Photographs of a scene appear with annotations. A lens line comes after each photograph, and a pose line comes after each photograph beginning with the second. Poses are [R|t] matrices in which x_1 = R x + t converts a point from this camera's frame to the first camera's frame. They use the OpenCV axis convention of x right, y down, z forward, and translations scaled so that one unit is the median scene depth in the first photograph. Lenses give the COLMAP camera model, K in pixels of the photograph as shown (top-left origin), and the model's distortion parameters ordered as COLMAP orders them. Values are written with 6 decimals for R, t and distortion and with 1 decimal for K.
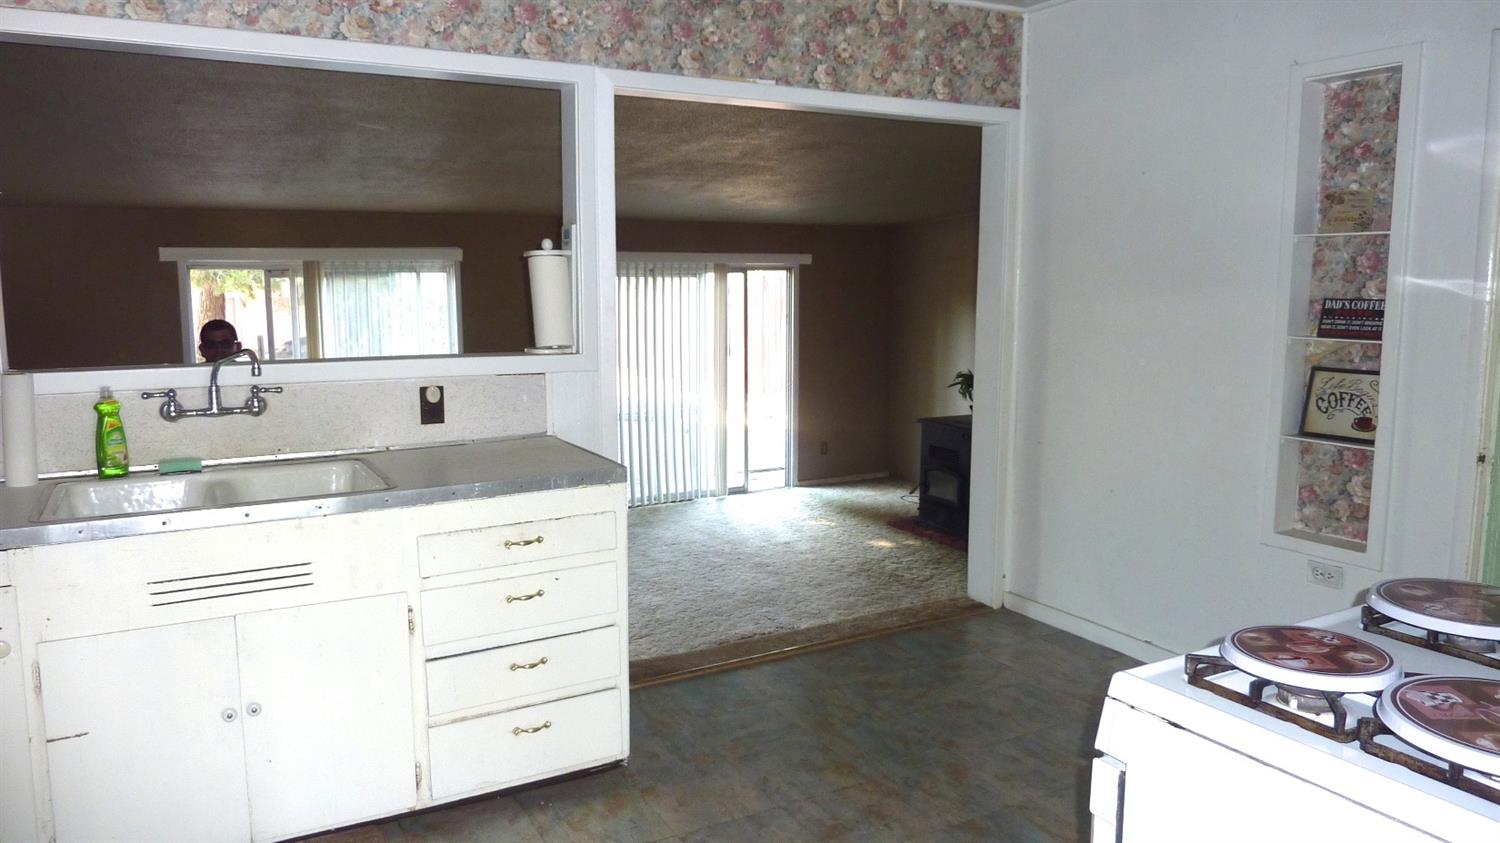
lens RADIAL K [[1058.1, 0, 749.1], [0, 1058.1, 422.4], [0, 0, 1]] dist [-0.009366, -0.002913]
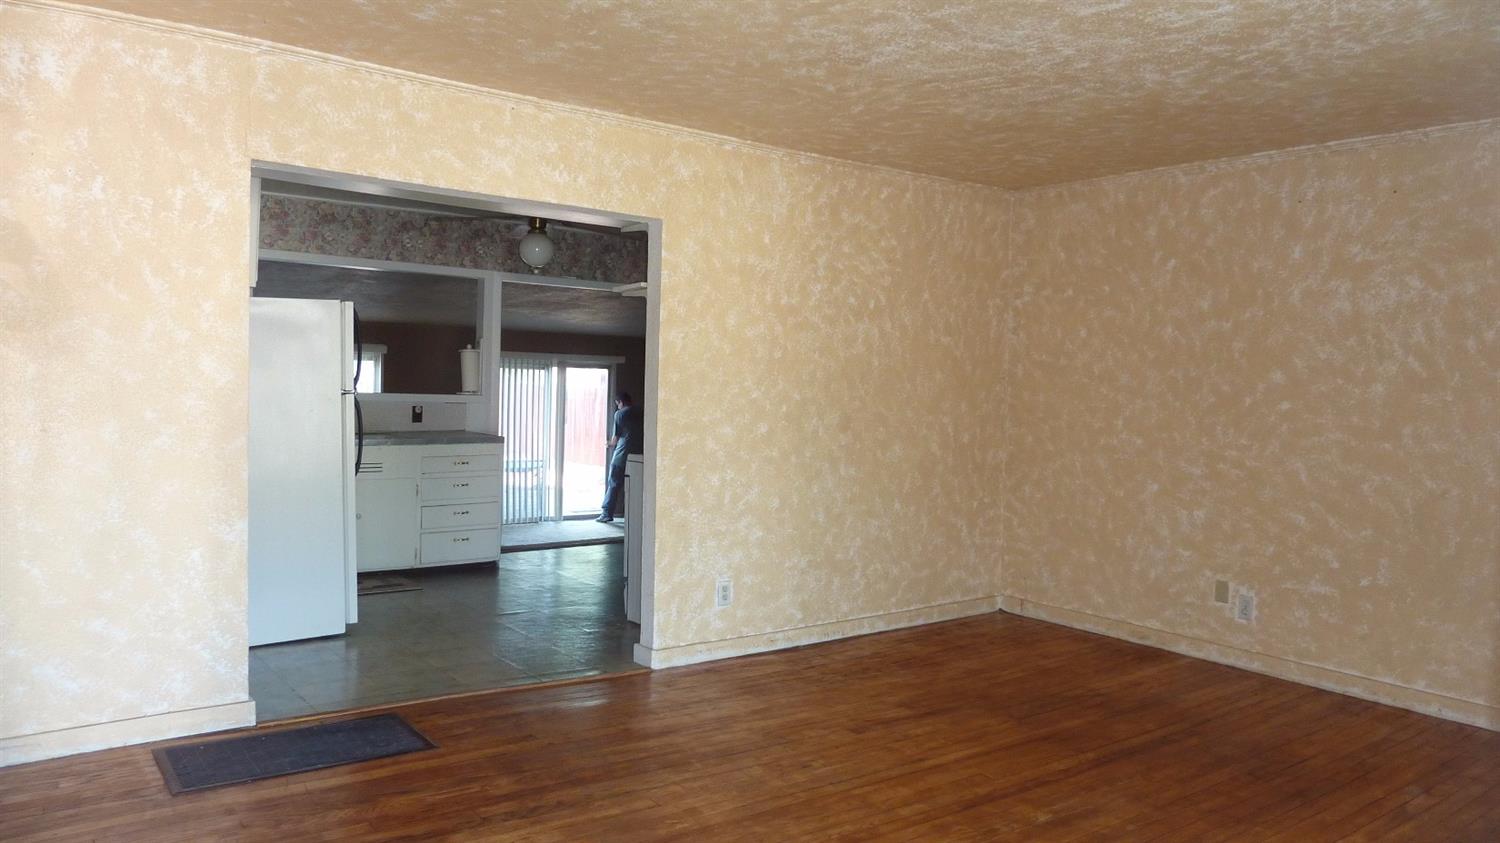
lens RADIAL K [[1058.1, 0, 753.9], [0, 1058.1, 418.9], [0, 0, 1]] dist [-0.009366, -0.002913]
pose [[0.990508, 0.026120, 0.134949, 0.047977], [-0.012238, 0.994638, -0.102692, 0.091115], [-0.136908, 0.100066, 0.985517, -0.563445]]
